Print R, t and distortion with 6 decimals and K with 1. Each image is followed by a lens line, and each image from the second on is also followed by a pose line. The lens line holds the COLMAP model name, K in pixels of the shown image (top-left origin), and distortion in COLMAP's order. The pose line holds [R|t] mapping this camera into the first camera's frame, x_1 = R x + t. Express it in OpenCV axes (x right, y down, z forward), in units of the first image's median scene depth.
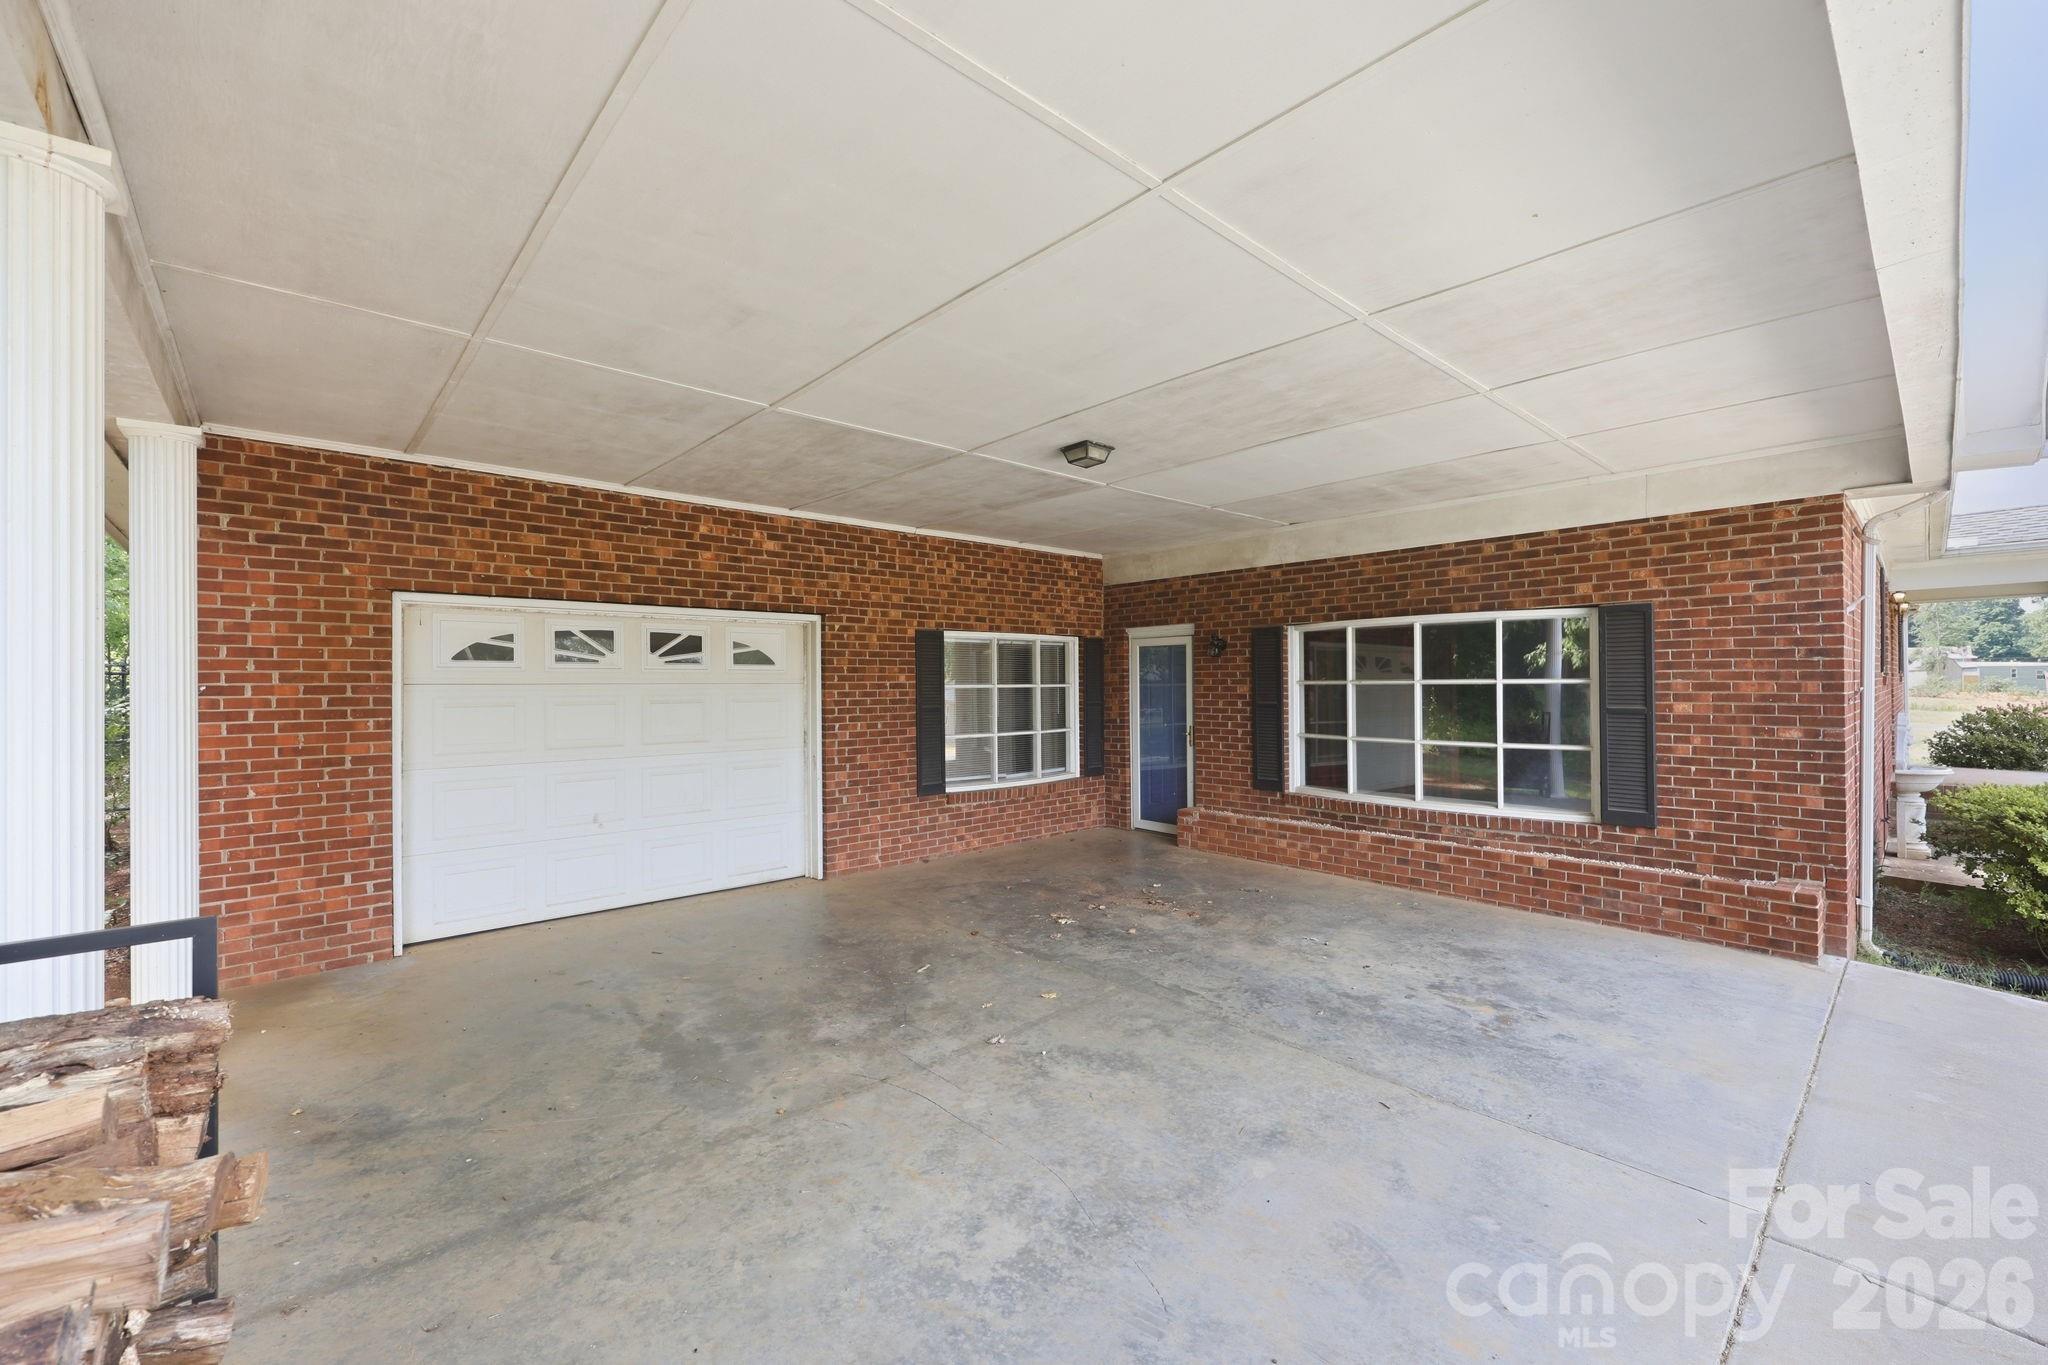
lens RADIAL K [[837.5, 0, 1024.0], [0, 837.5, 682.5], [0, 0, 1]] dist [0.002499, 0.000146]
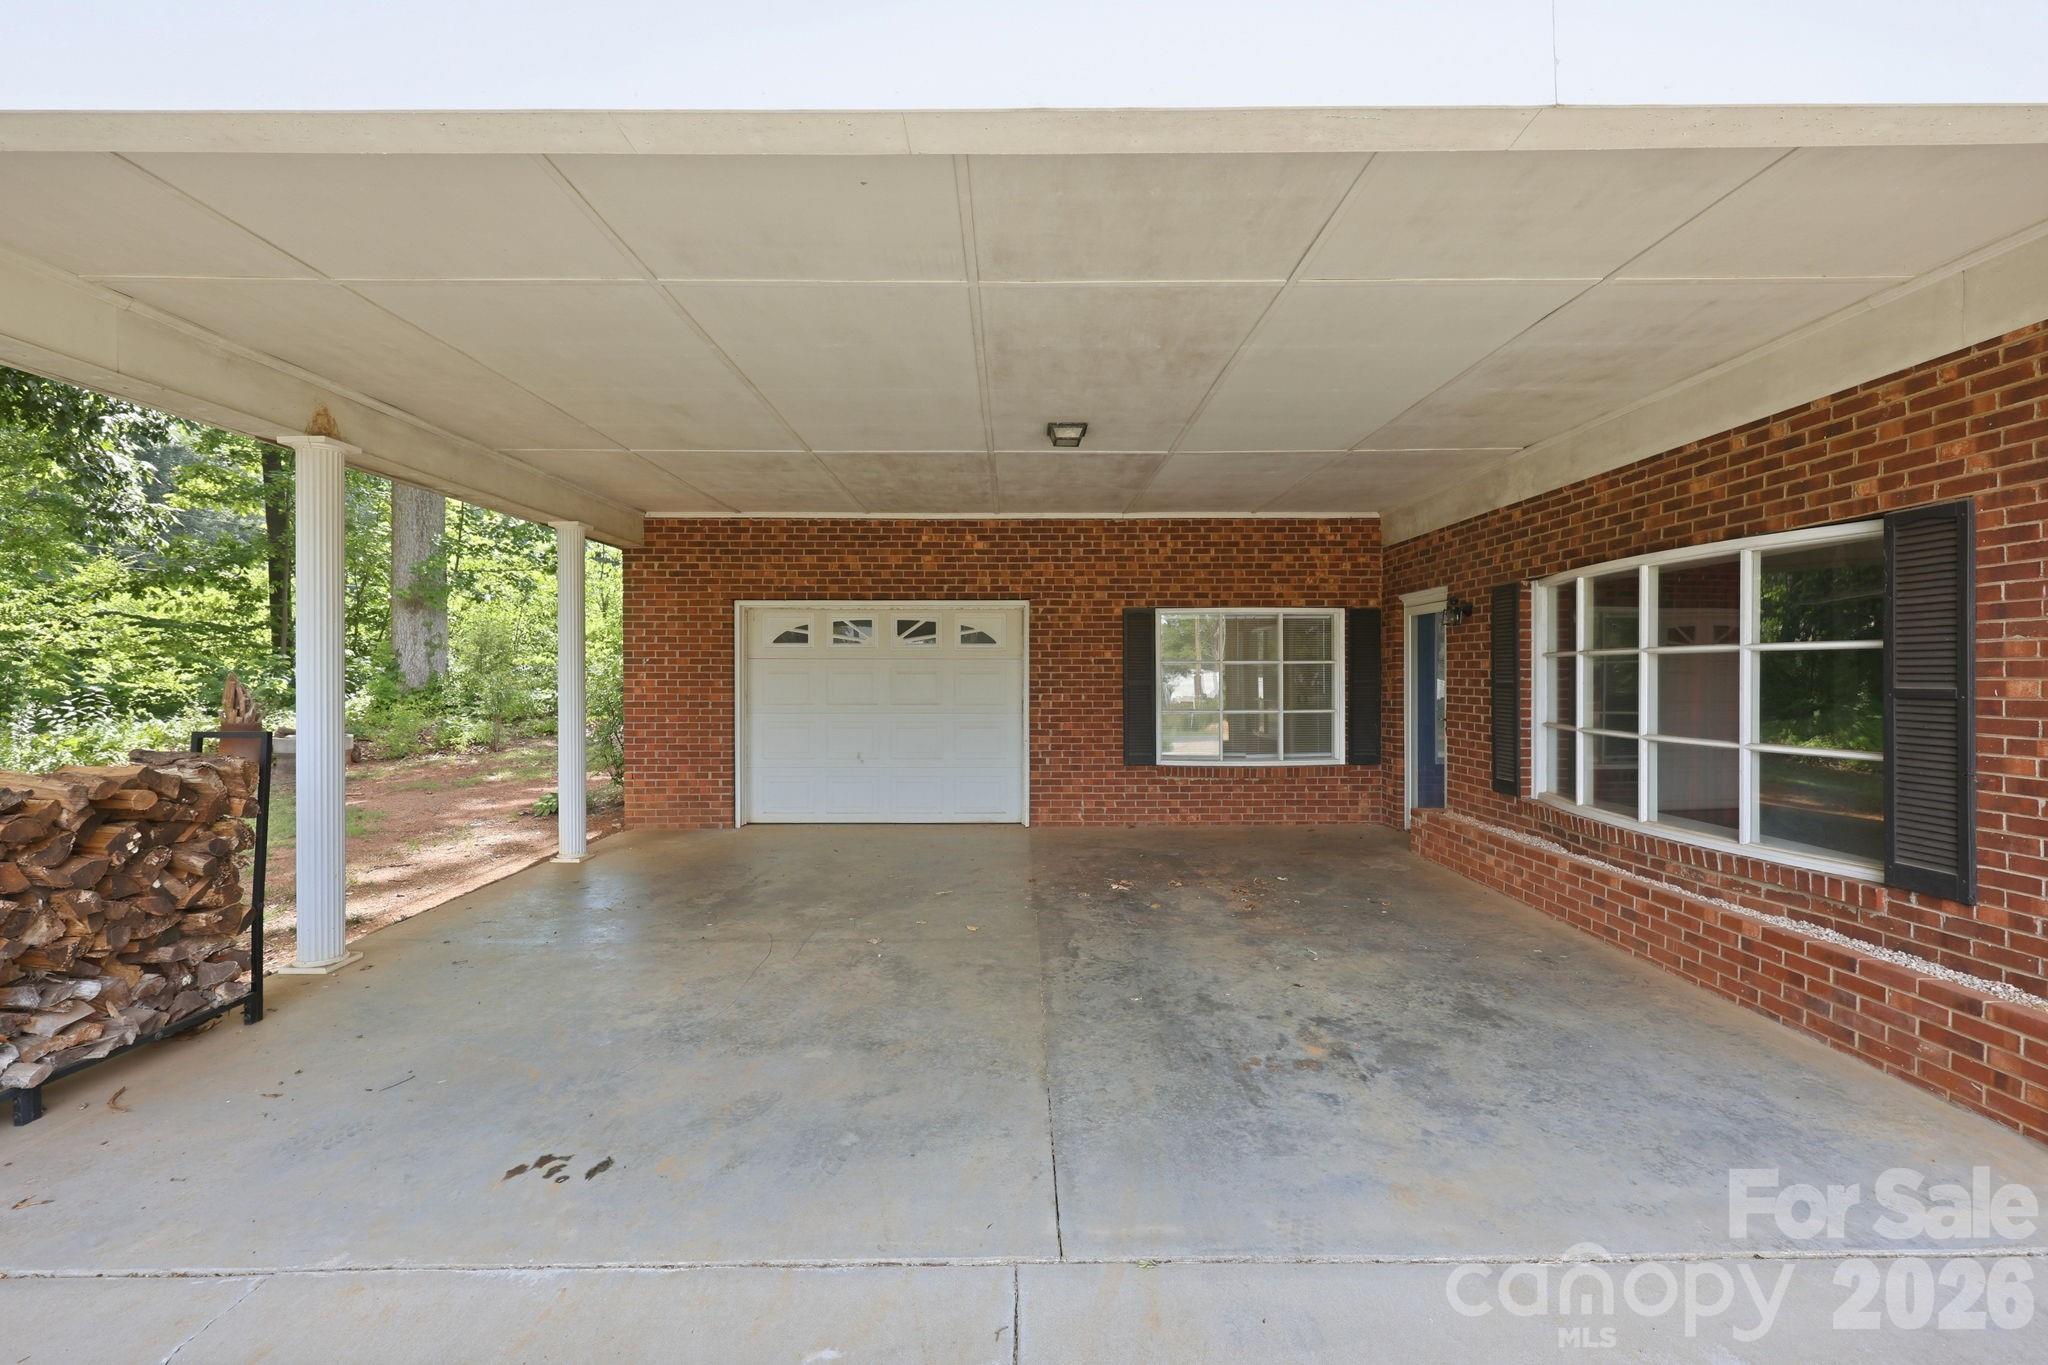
lens RADIAL K [[837.6, 0, 1023.3], [0, 837.6, 678.1], [0, 0, 1]] dist [0.000510, -0.000164]
pose [[0.740806, 0.009053, -0.671658, 0.601576], [-0.003119, 0.999945, 0.010039, 0.018157], [0.671712, -0.005342, 0.740793, 0.151982]]
